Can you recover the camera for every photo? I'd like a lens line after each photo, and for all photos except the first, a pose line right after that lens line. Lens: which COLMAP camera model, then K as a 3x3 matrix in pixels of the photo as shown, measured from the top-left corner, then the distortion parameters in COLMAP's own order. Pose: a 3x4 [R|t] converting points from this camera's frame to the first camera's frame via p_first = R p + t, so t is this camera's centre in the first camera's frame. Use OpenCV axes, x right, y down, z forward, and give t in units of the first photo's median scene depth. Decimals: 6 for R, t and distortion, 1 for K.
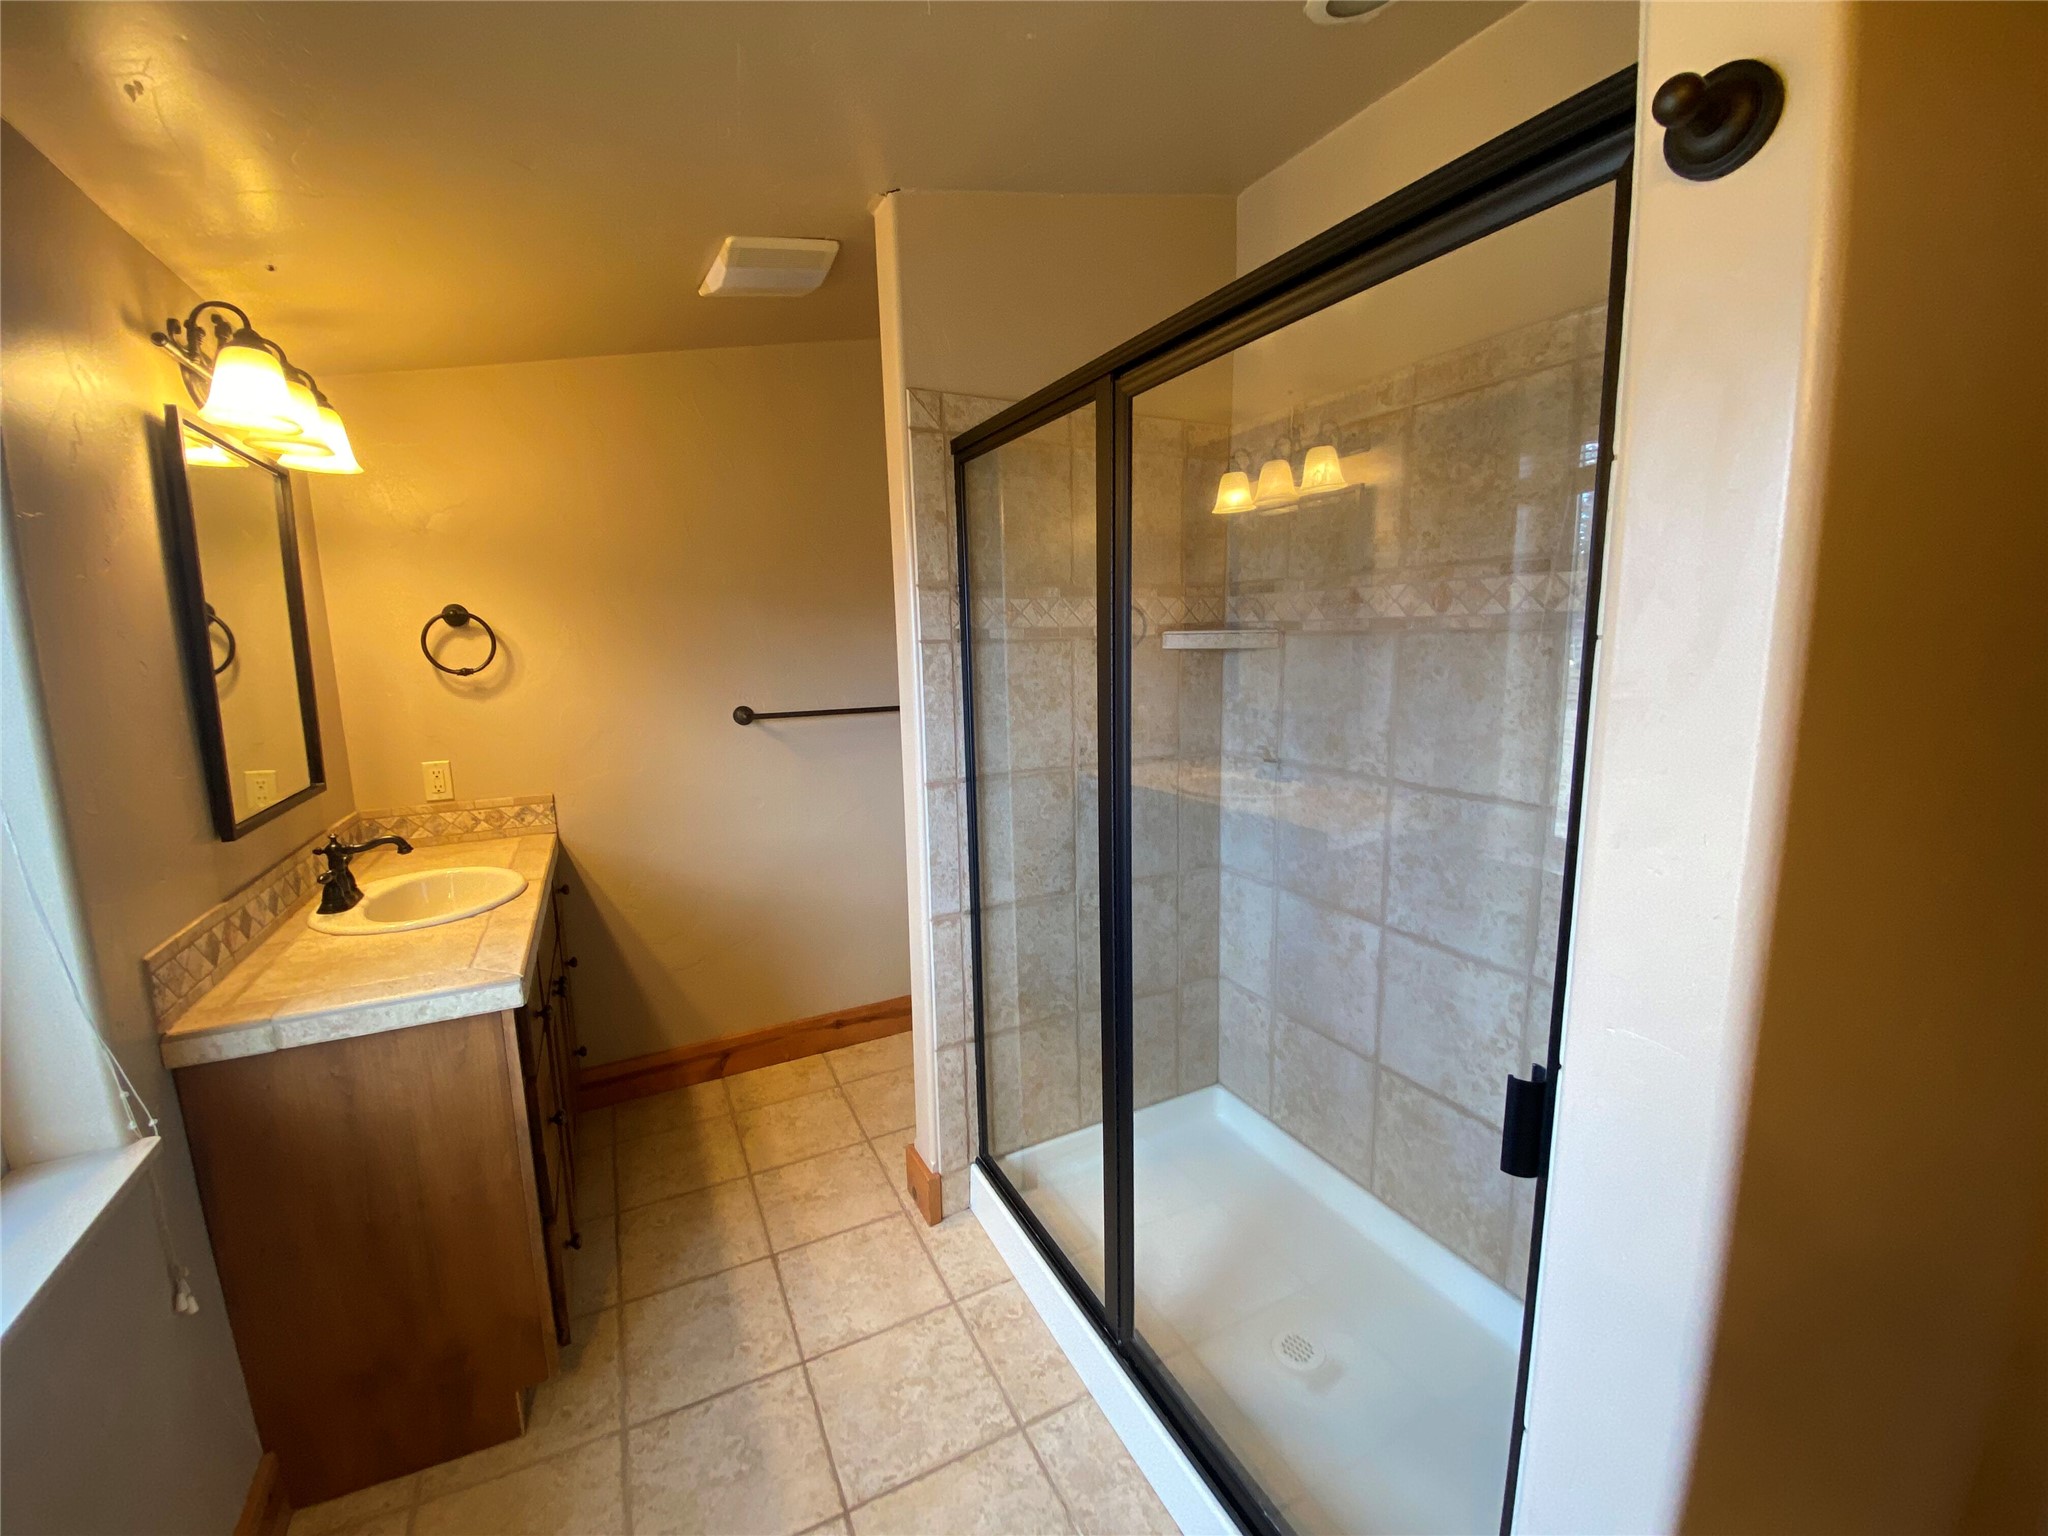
lens RADIAL K [[826.3, 0, 1009.9], [0, 826.3, 754.6], [0, 0, 1]] dist [0.014231, -0.016563]
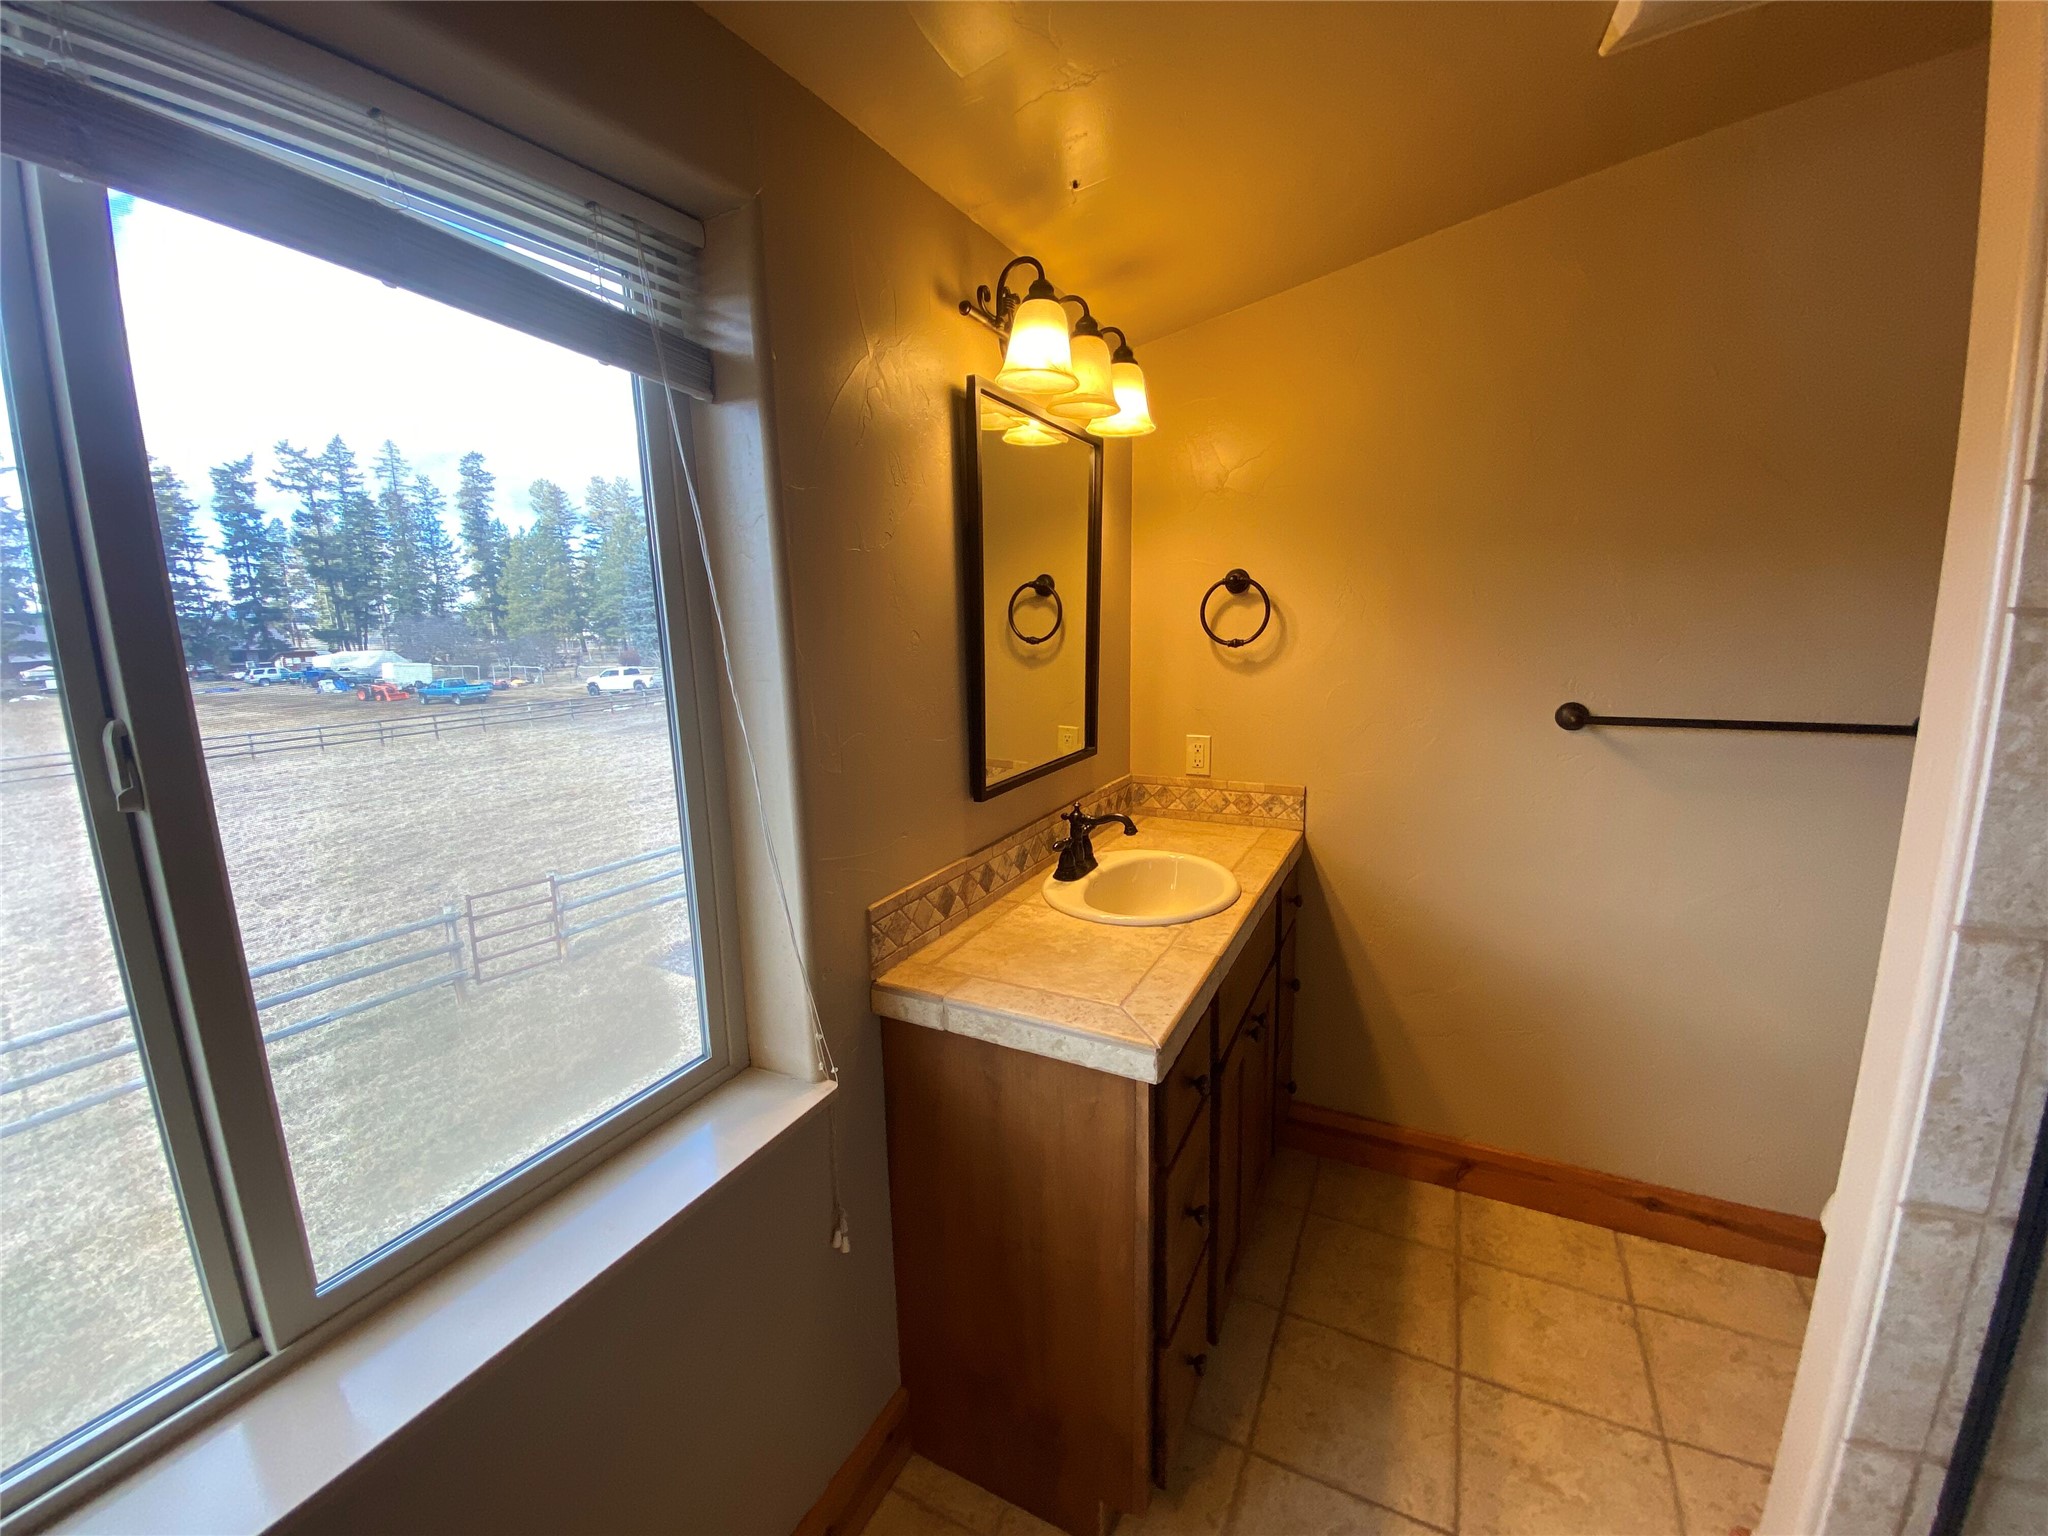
lens RADIAL K [[826.3, 0, 1024.6], [0, 826.3, 761.9], [0, 0, 1]] dist [0.014231, -0.016563]
pose [[0.605400, 0.148969, -0.781856, -0.081068], [-0.111128, 0.988527, 0.102300, -0.048784], [0.788126, 0.024953, 0.615008, 0.336539]]
